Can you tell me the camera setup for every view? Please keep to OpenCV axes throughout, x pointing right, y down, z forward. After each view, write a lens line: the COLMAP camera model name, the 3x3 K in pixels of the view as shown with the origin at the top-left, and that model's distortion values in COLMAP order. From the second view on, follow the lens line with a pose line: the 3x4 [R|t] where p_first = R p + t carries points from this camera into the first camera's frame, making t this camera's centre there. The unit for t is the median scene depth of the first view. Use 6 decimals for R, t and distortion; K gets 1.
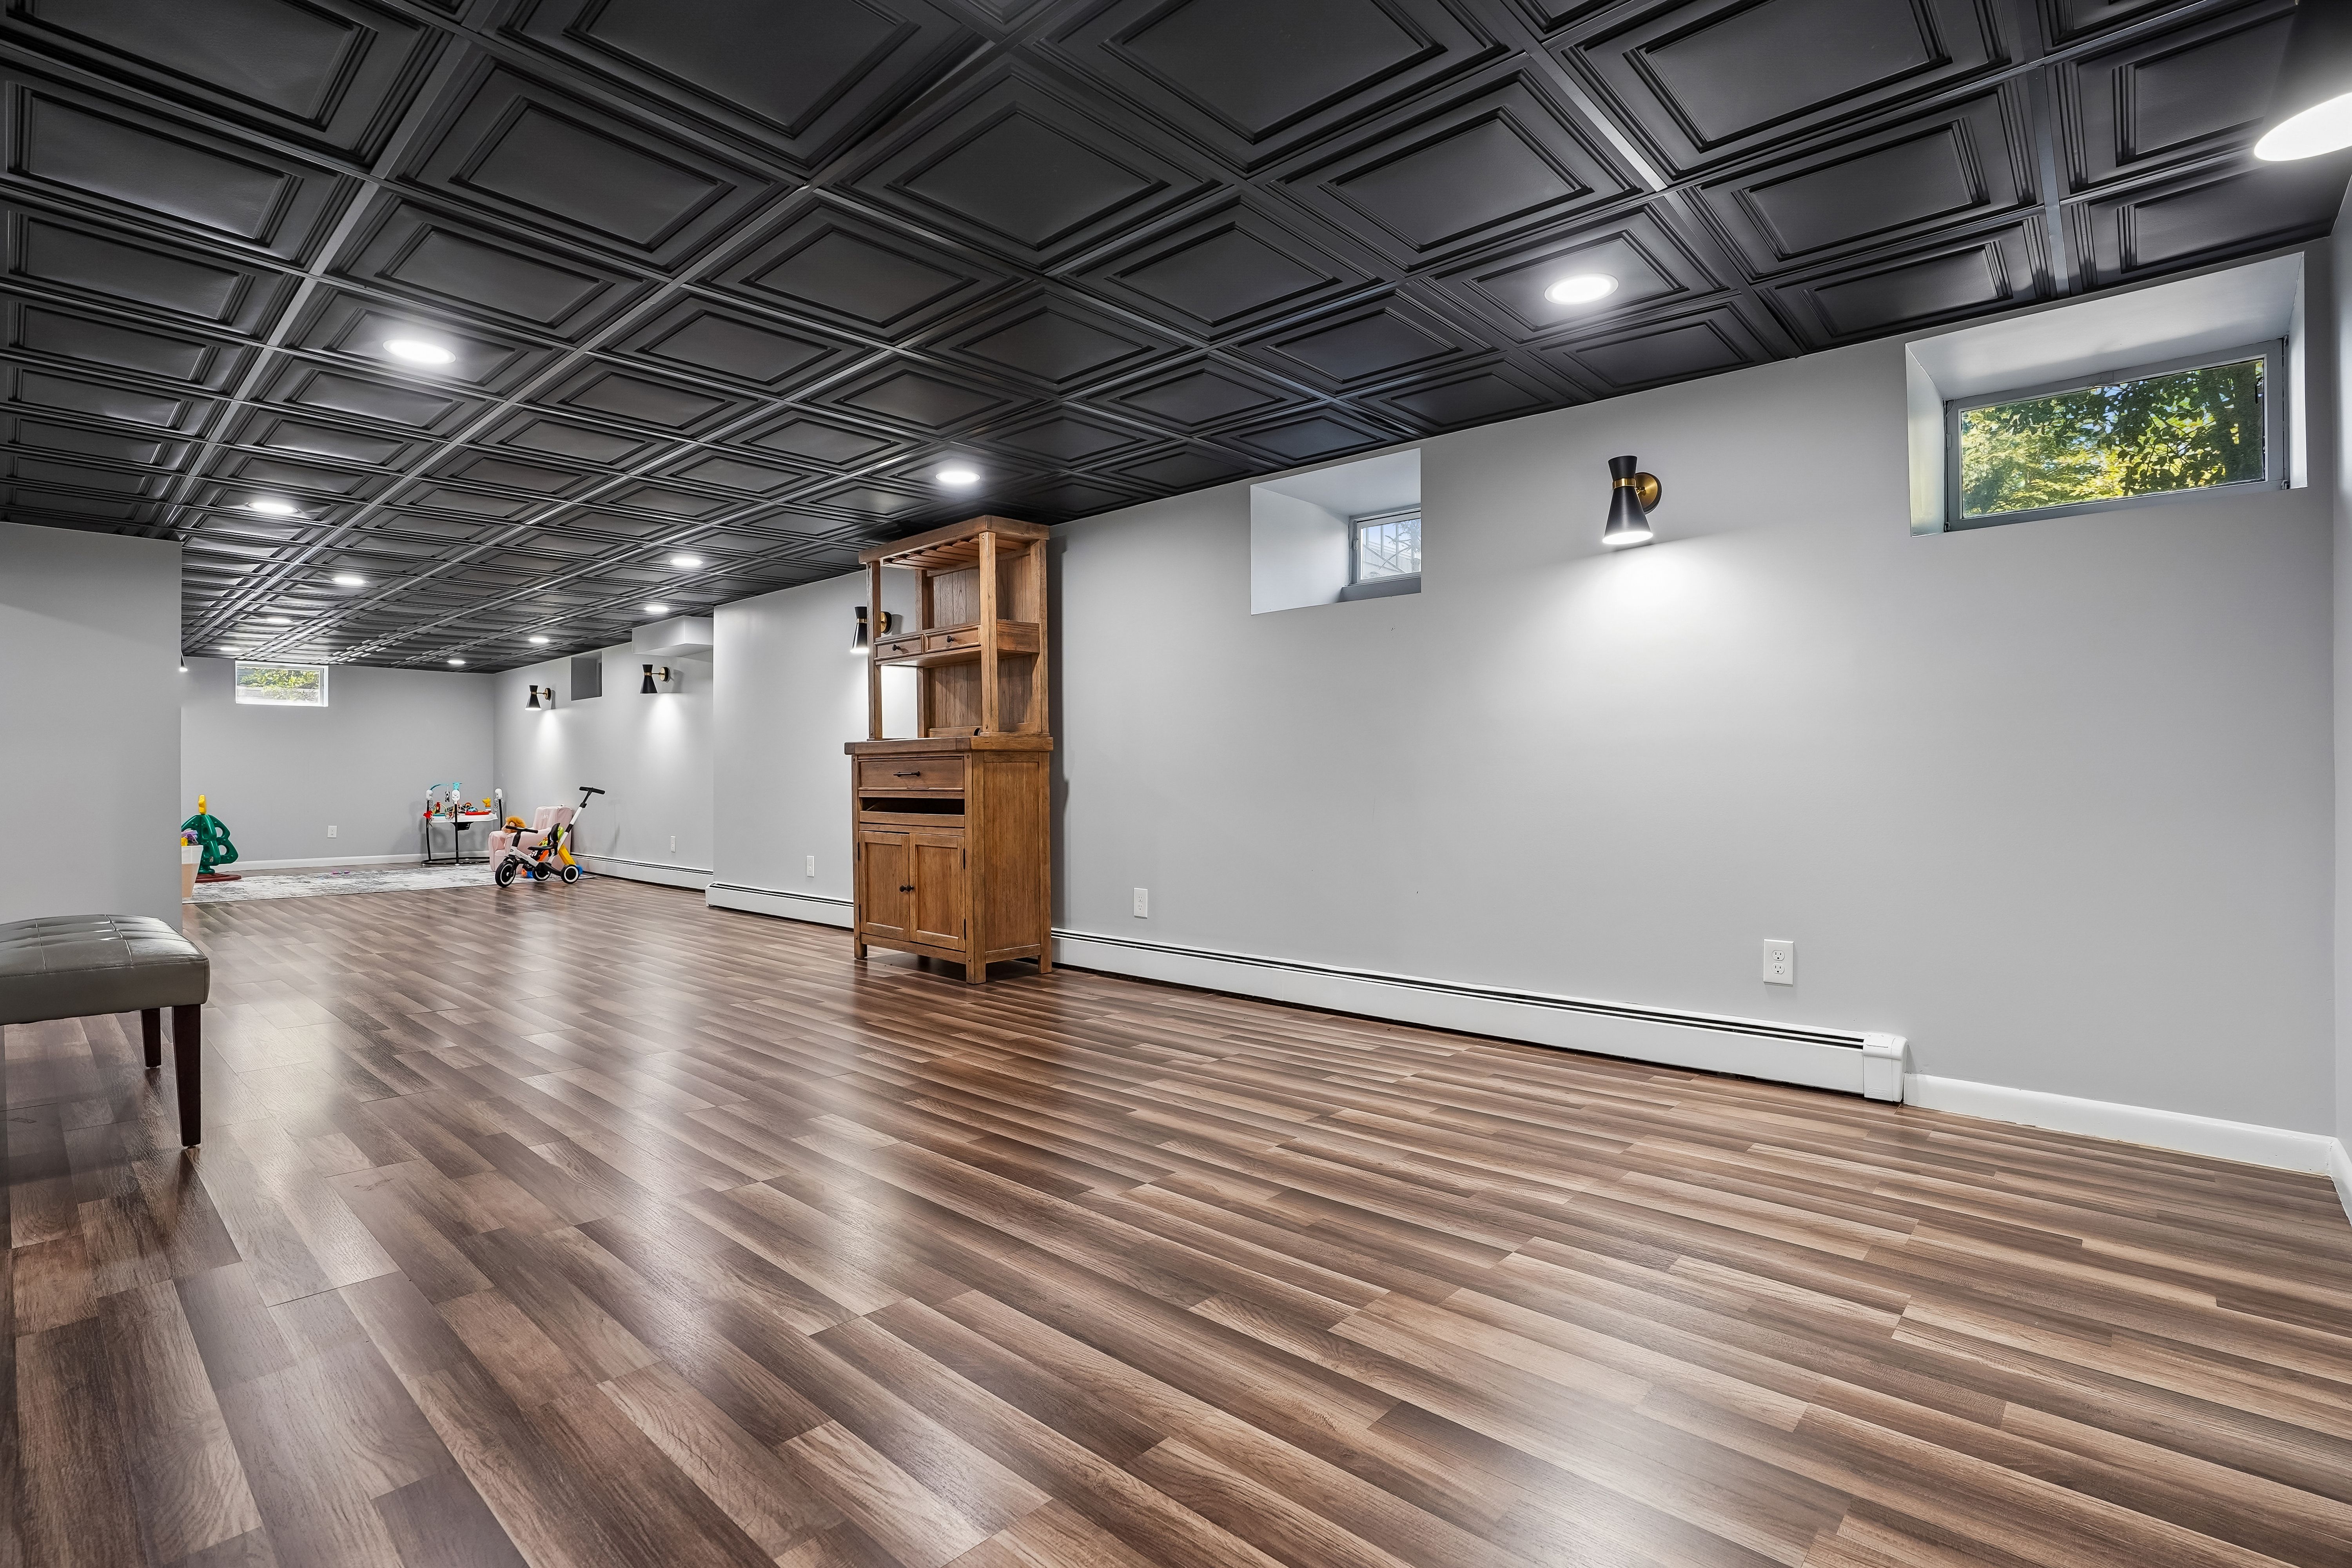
lens RADIAL K [[1115.3, 0, 1165.3], [0, 1115.3, 779.7], [0, 0, 1]] dist [-0.033929, 0.000422]
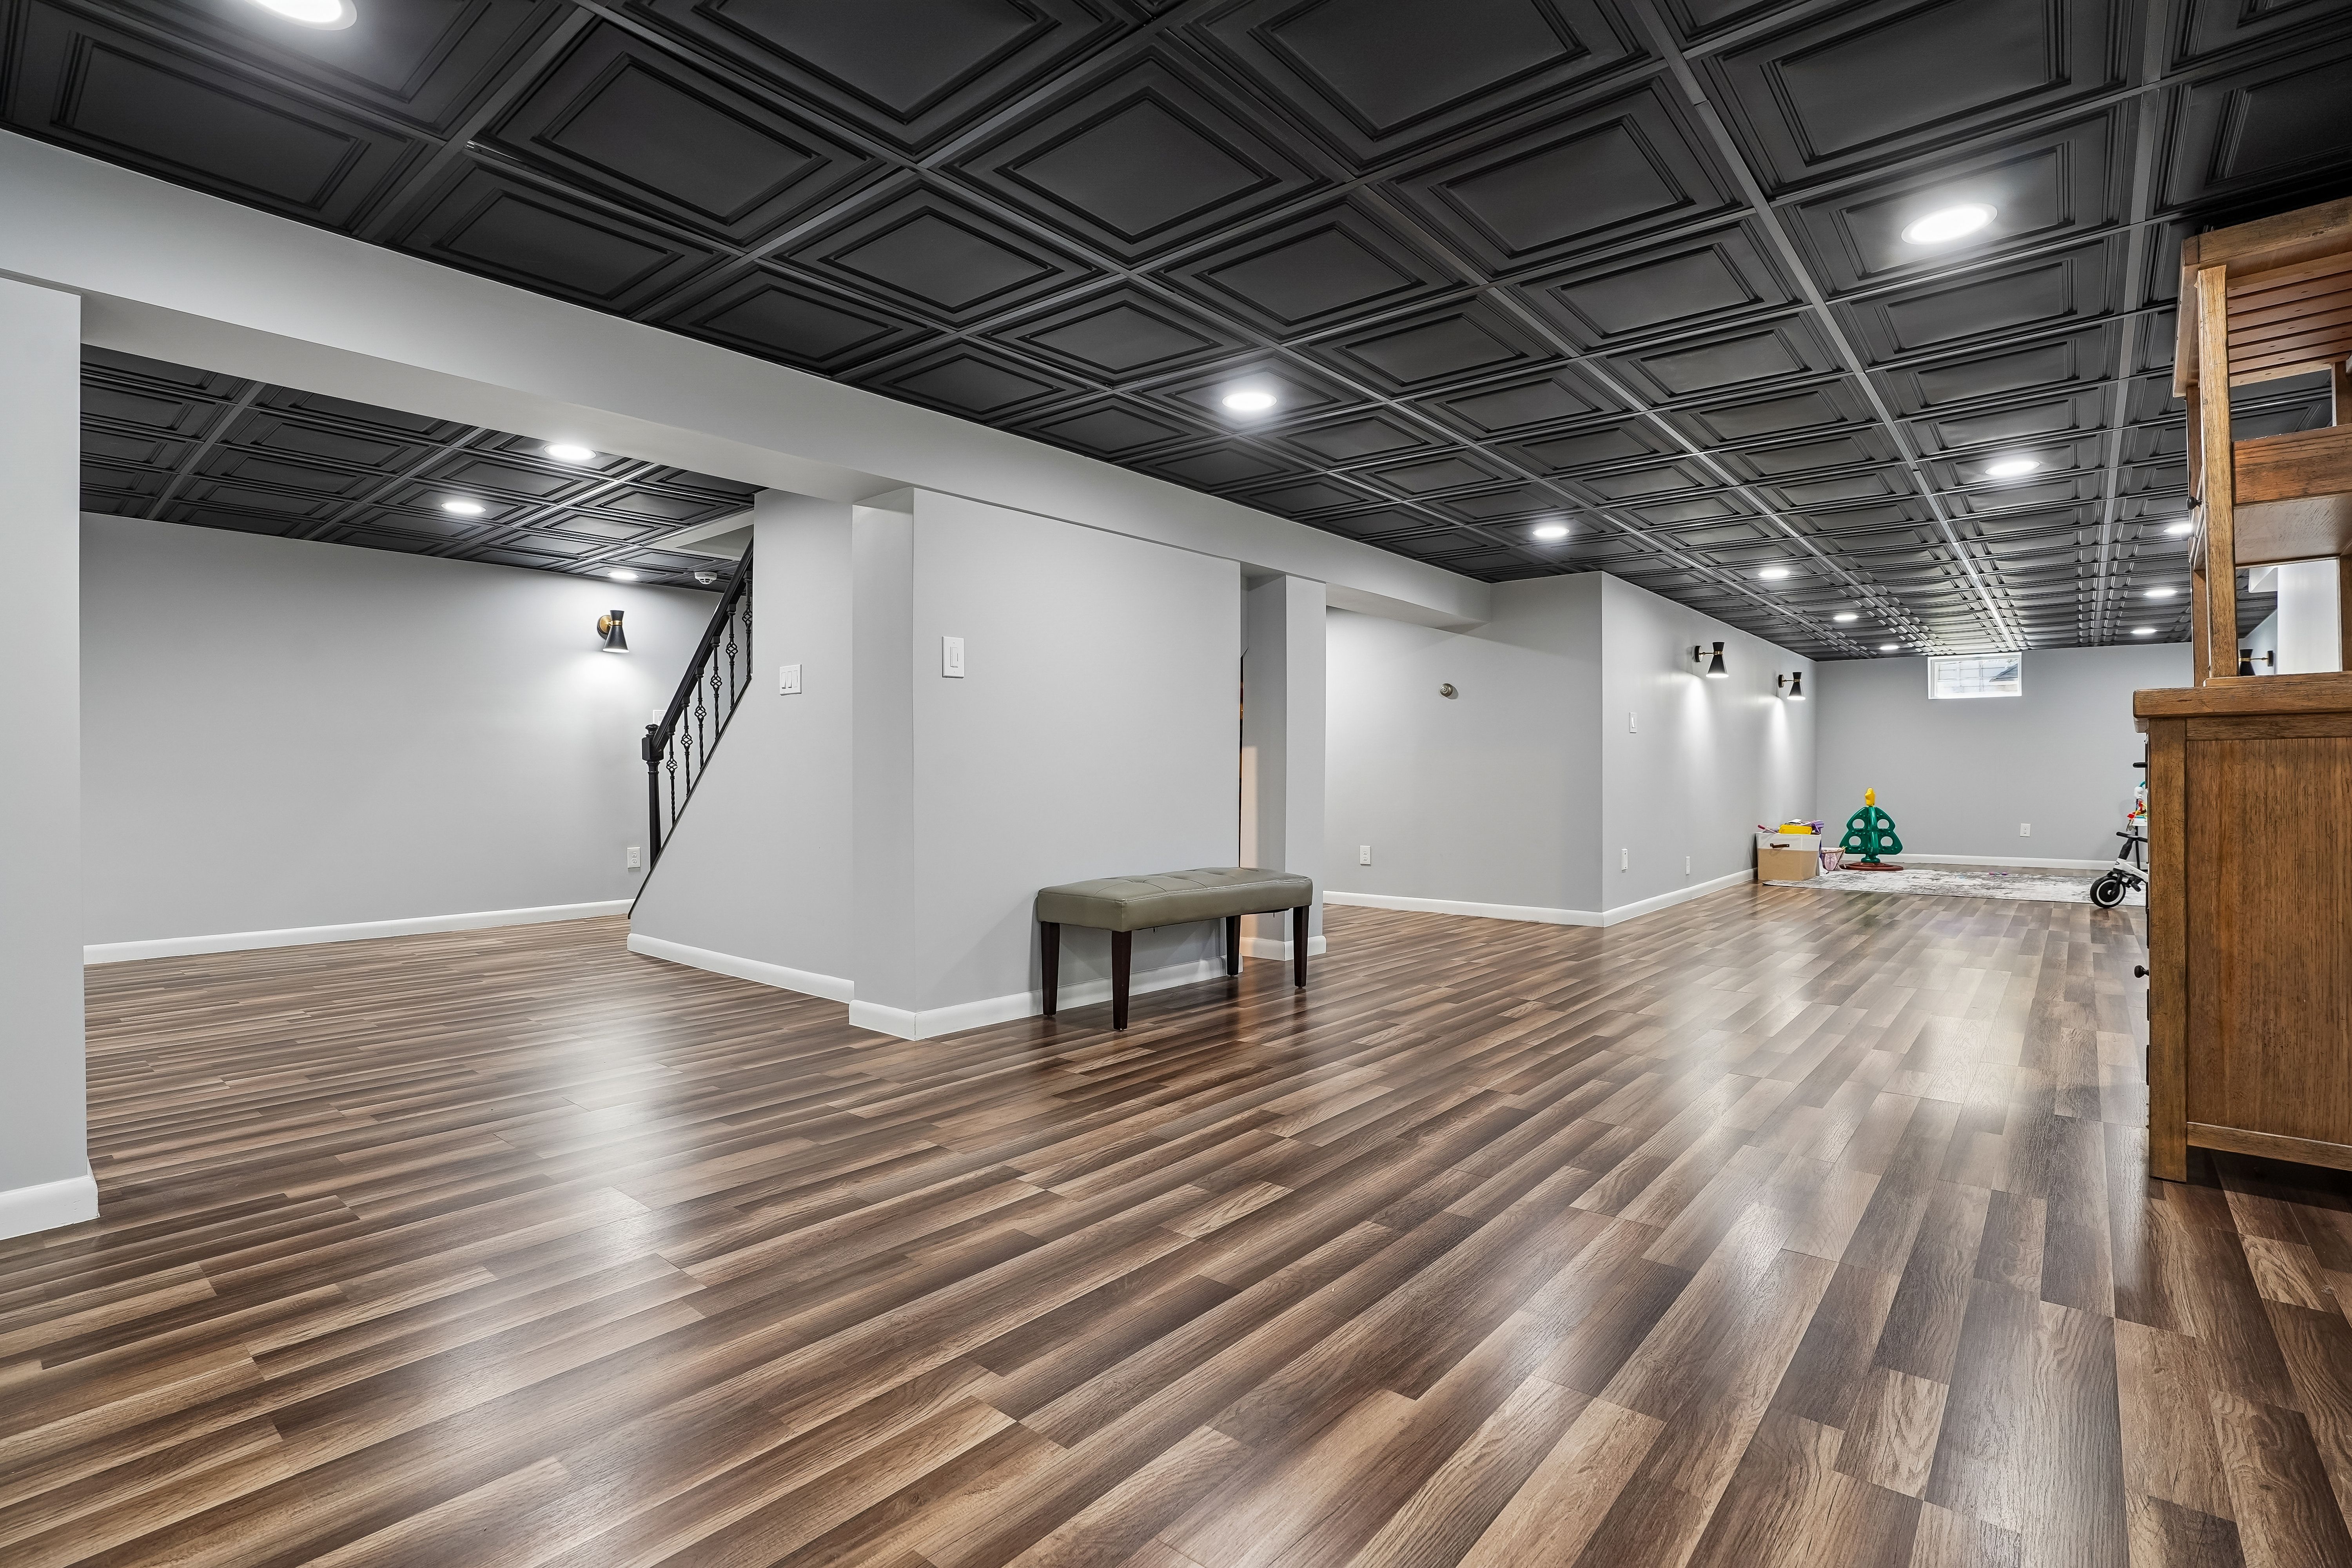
lens RADIAL K [[1102.1, 0, 1165.9], [0, 1102.1, 783.0], [0, 0, 1]] dist [-0.021524, 0.000363]
pose [[0.045338, 0.009287, -0.998929, 0.159623], [0.000478, 0.999956, 0.009318, -0.001714], [0.998972, -0.000899, 0.045332, 0.277752]]
